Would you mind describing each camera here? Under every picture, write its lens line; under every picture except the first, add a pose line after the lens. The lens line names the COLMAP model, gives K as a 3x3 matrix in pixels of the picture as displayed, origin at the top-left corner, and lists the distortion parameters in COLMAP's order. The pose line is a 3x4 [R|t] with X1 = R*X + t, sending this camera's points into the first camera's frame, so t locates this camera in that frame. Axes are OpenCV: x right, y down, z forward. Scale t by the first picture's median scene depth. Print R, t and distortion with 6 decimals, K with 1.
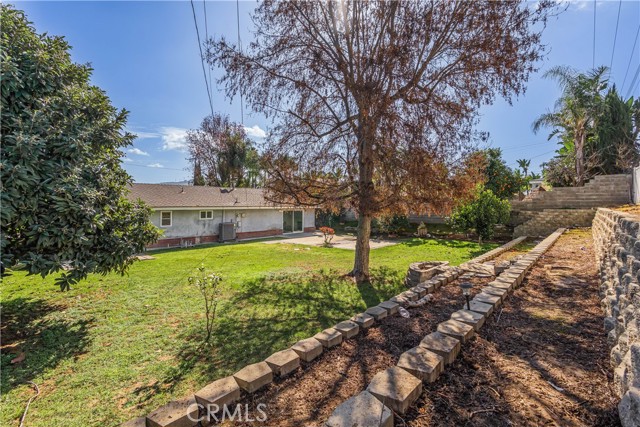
lens RADIAL K [[279.4, 0, 320.6], [0, 279.4, 211.7], [0, 0, 1]] dist [0.004196, 0.000195]
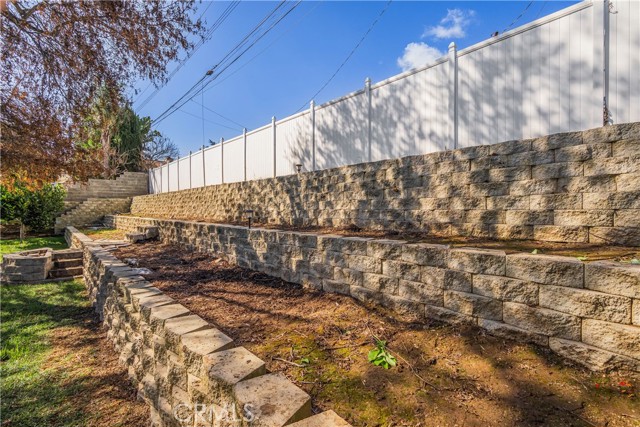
lens RADIAL K [[279.4, 0, 320.7], [0, 279.4, 211.9], [0, 0, 1]] dist [0.004196, 0.000195]
pose [[0.046201, -0.010767, 0.998874, -0.814616], [0.026199, 0.999611, 0.009563, 0.249214], [-0.998589, 0.025727, 0.046465, 0.532896]]
